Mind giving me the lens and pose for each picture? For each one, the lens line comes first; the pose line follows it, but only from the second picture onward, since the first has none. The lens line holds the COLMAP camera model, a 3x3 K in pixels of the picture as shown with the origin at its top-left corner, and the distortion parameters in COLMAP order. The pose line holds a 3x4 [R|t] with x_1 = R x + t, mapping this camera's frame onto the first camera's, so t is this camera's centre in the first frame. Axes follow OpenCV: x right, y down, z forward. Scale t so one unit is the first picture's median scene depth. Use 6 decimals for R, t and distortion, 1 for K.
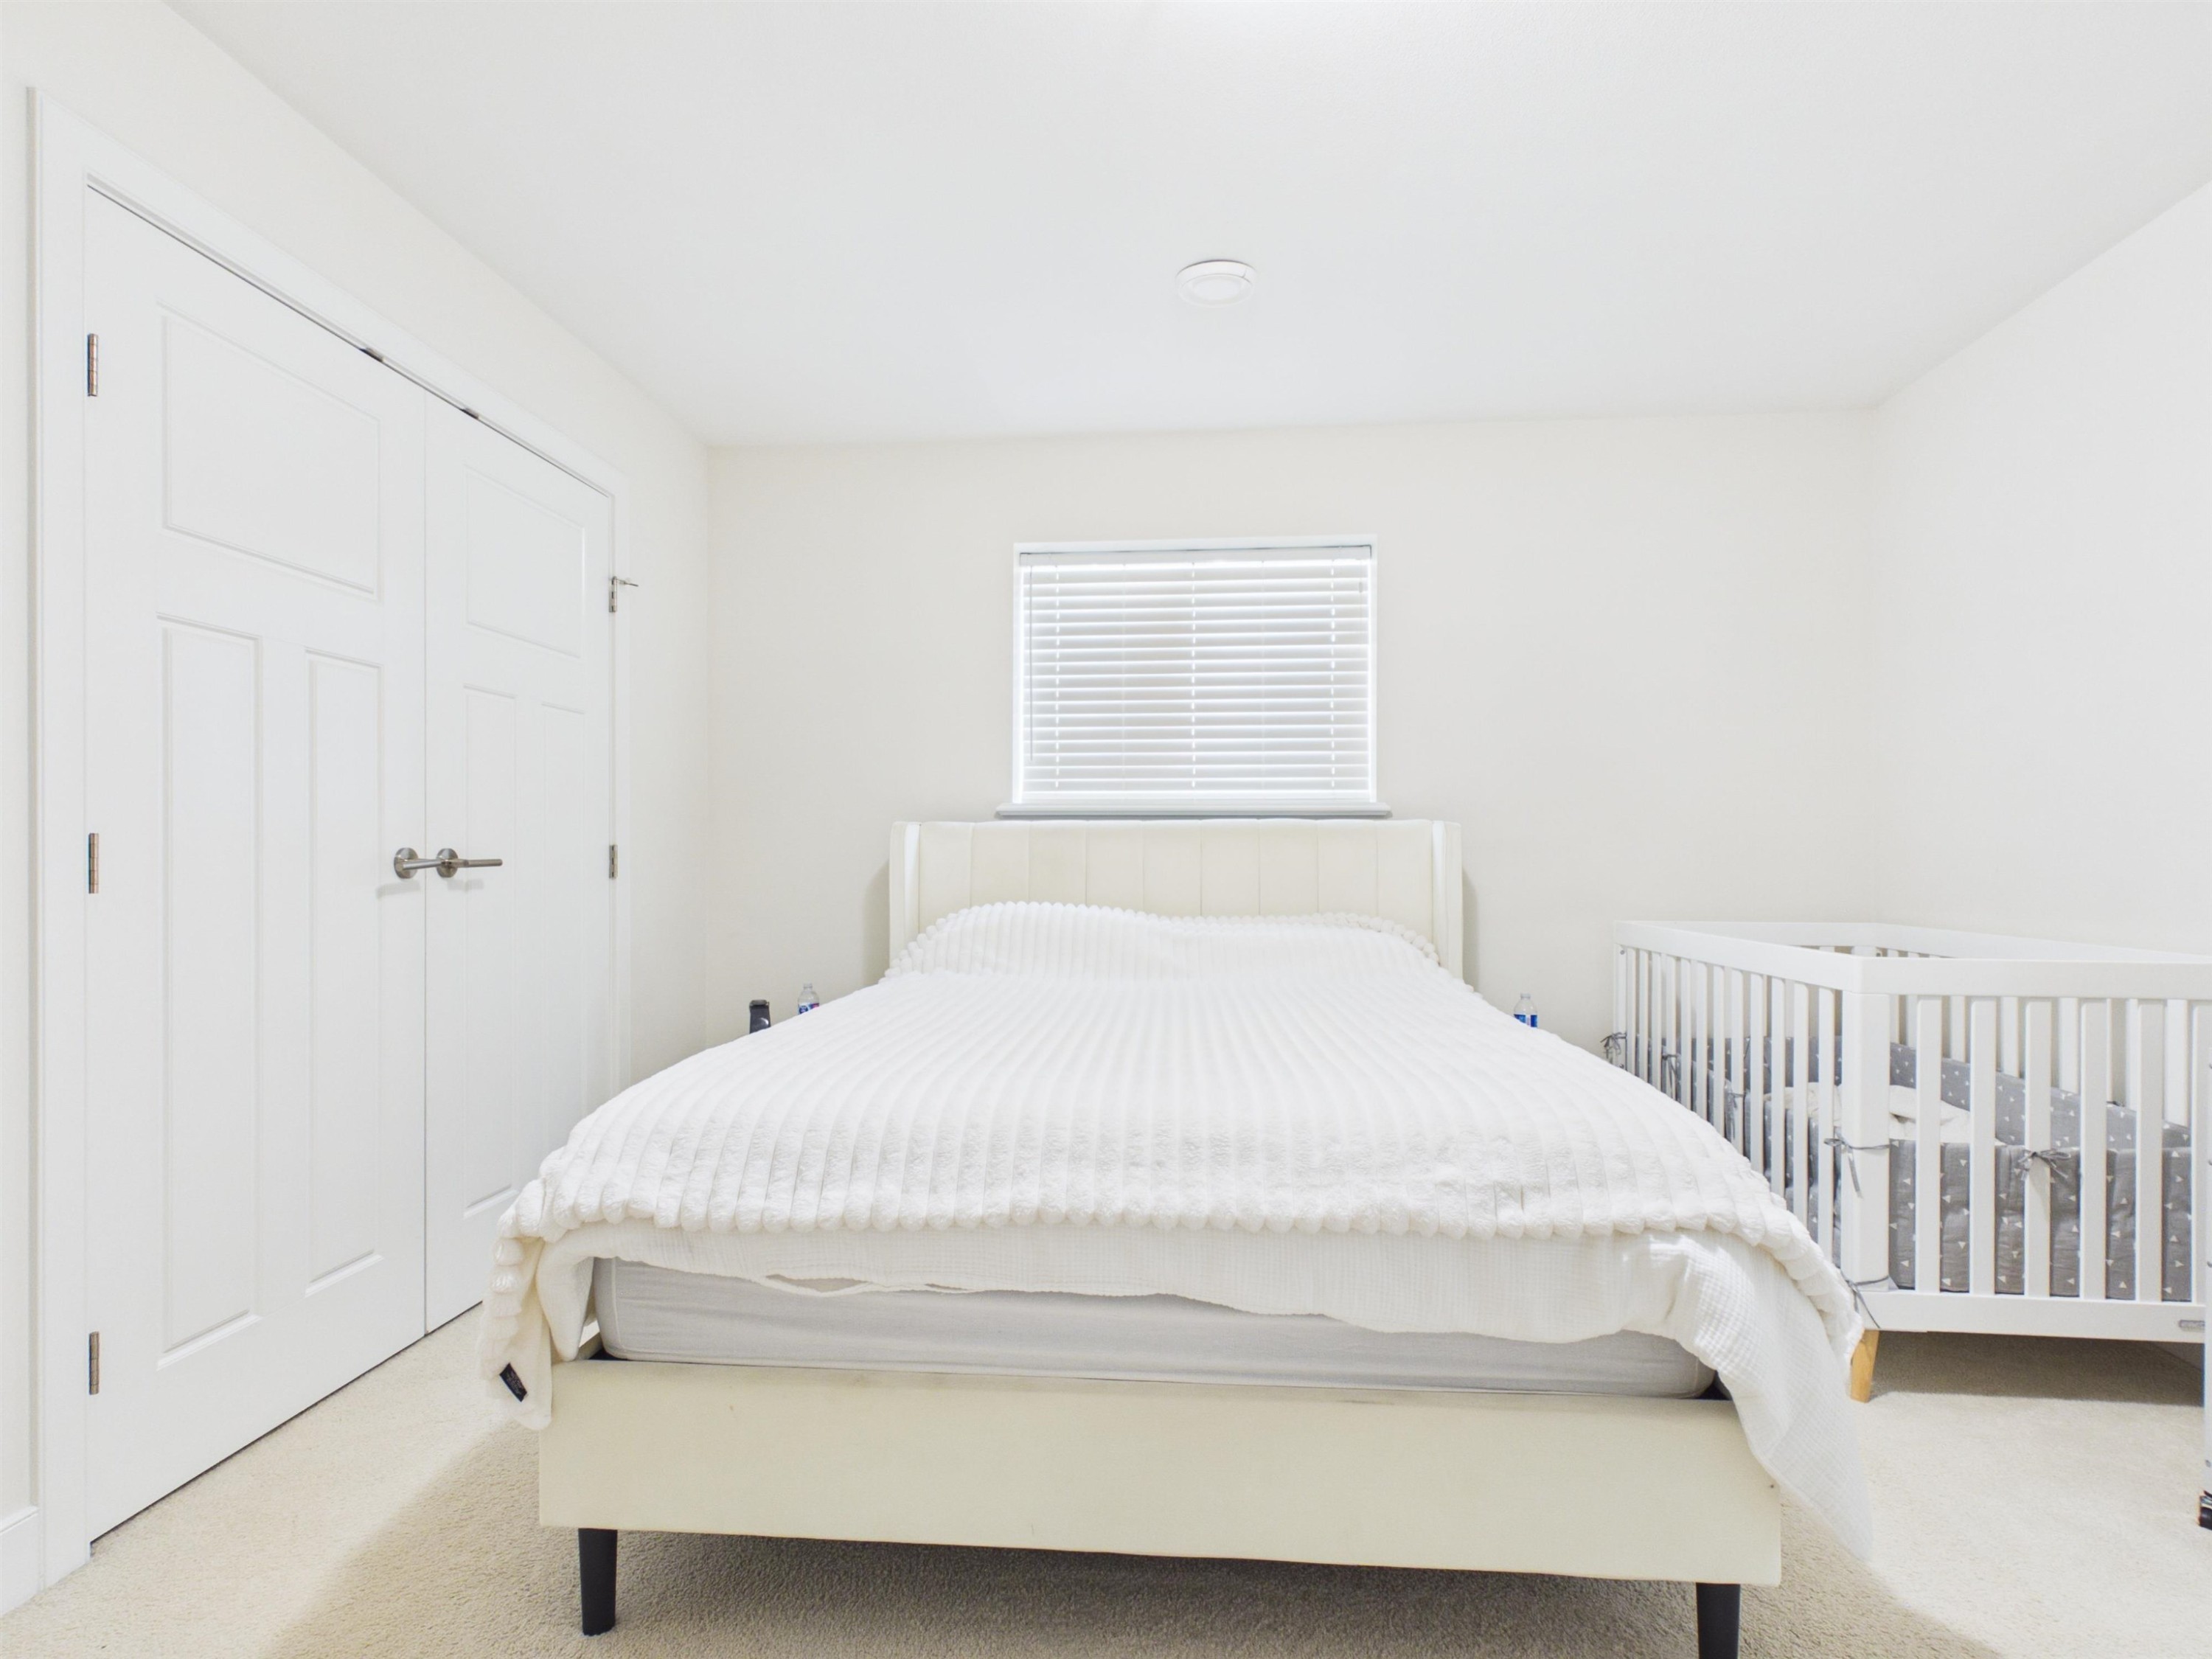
lens RADIAL K [[1161.5, 0, 1106.5], [0, 1161.5, 871.1], [0, 0, 1]] dist [0.000687, 0.000057]
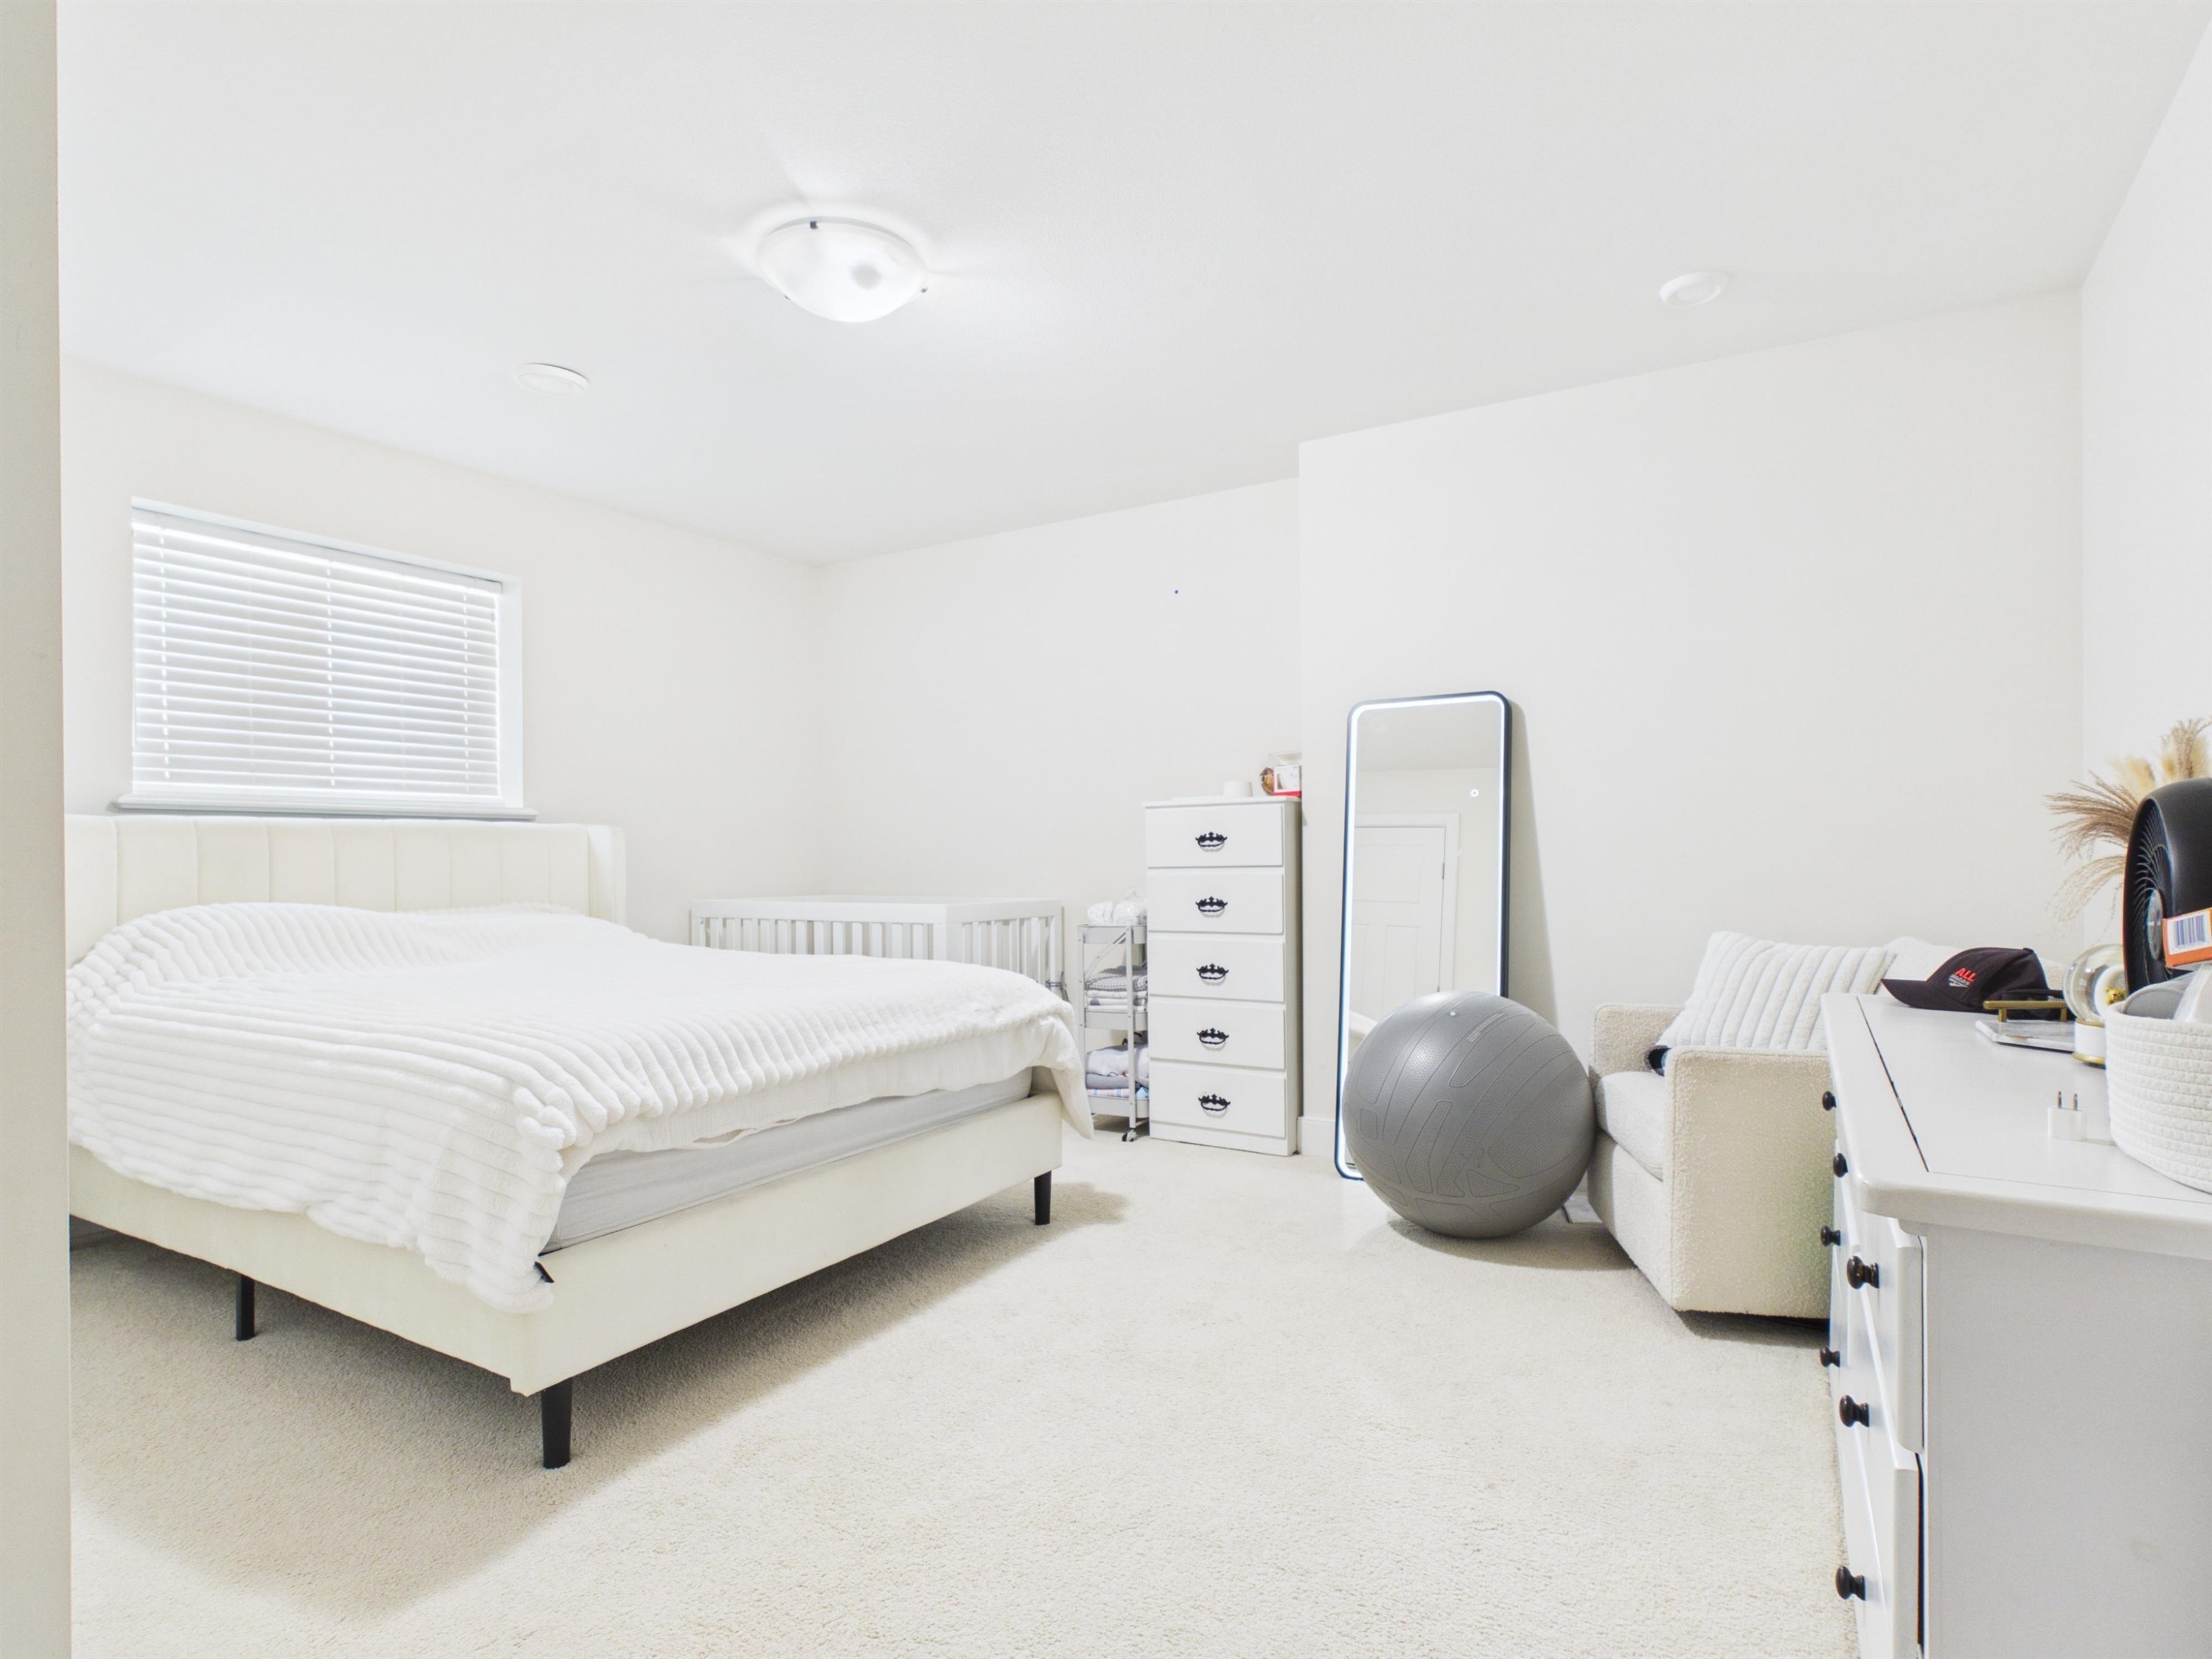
lens RADIAL K [[1161.5, 0, 1106.5], [0, 1161.5, 871.1], [0, 0, 1]] dist [0.000687, 0.000057]
pose [[0.442842, -0.016095, 0.896455, -0.543880], [0.019445, 0.999776, 0.008344, 0.005871], [-0.896389, 0.013736, 0.443056, -0.037639]]
